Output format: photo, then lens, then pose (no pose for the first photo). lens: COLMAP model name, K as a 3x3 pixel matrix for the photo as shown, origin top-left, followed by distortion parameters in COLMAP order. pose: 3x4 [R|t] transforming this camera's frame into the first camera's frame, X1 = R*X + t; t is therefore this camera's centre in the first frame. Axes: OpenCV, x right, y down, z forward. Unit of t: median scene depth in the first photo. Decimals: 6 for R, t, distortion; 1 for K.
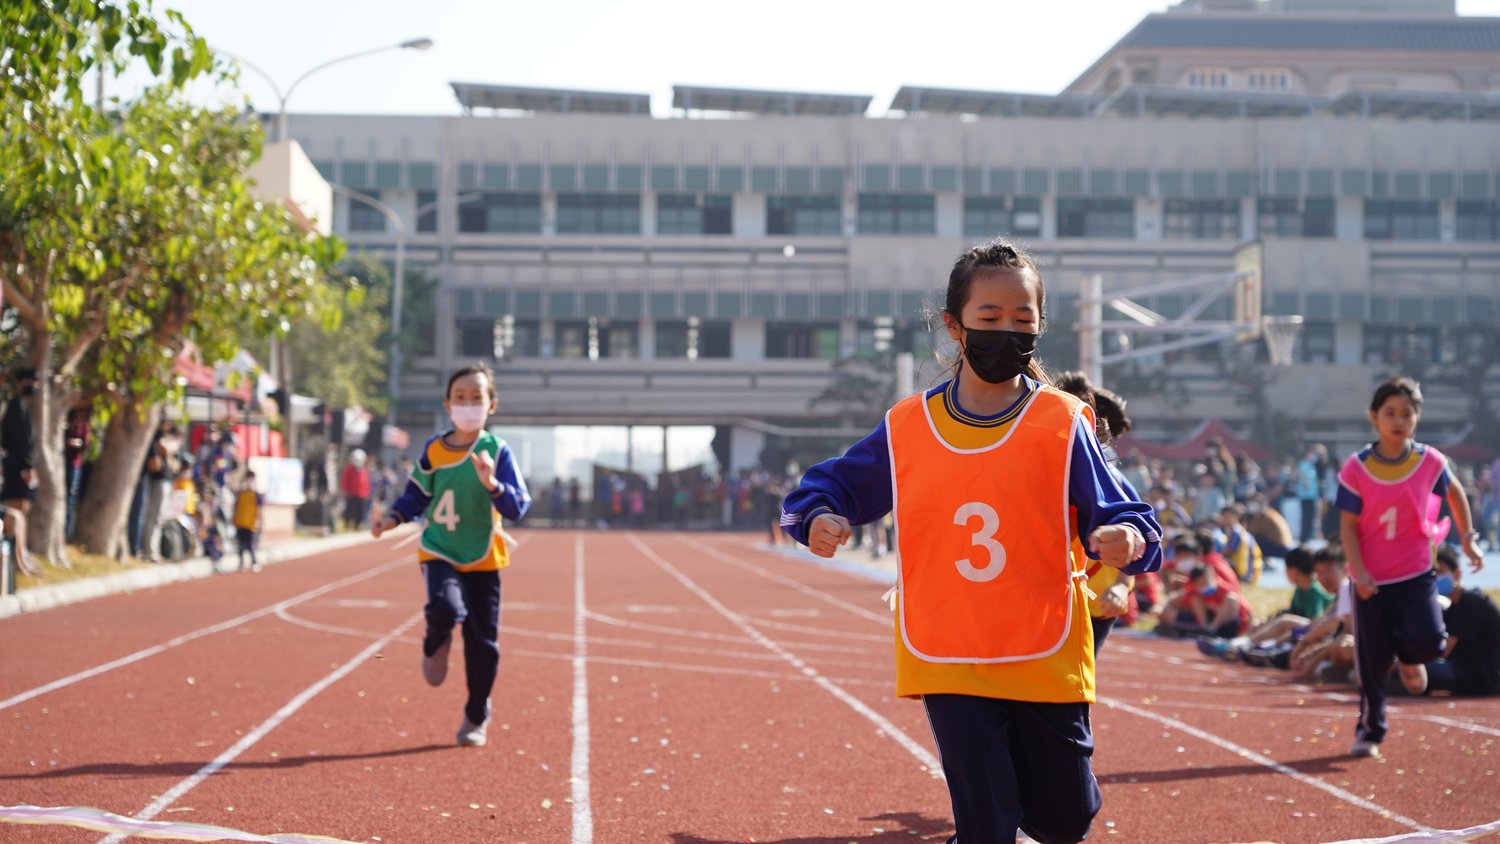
lens RADIAL K [[5514.6, 0, 750.0], [0, 5514.6, 422.0], [0, 0, 1]] dist [0.165733, -4.710195]
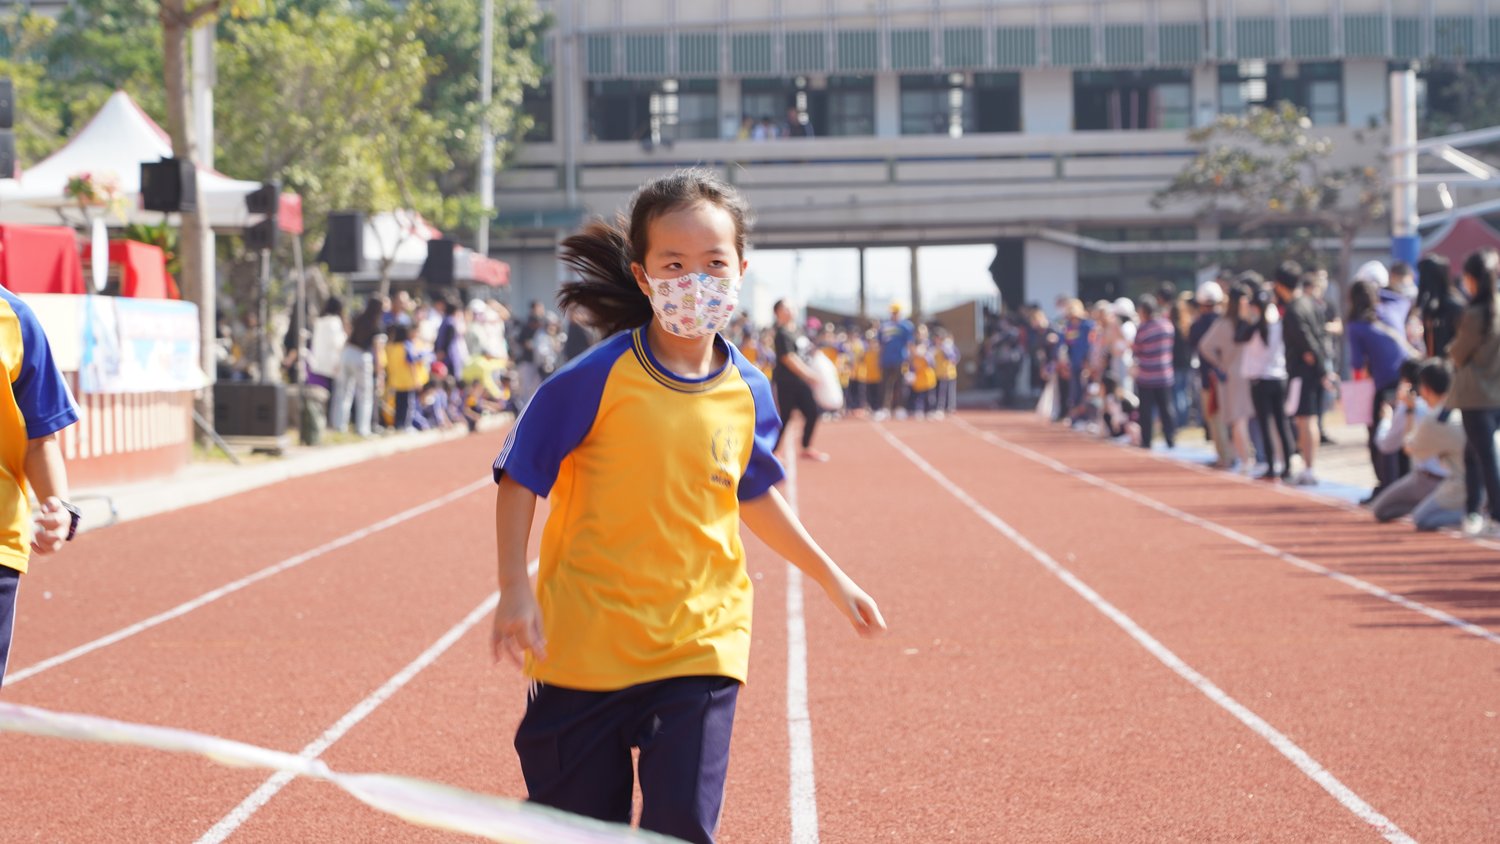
lens RADIAL K [[5514.6, 0, 750.0], [0, 5514.6, 422.0], [0, 0, 1]] dist [0.165733, -4.710195]
pose [[0.998963, -0.025688, -0.037596, -0.011569], [0.026671, 0.999309, 0.025880, 0.004387], [0.036905, -0.026856, 0.998958, 0.366900]]
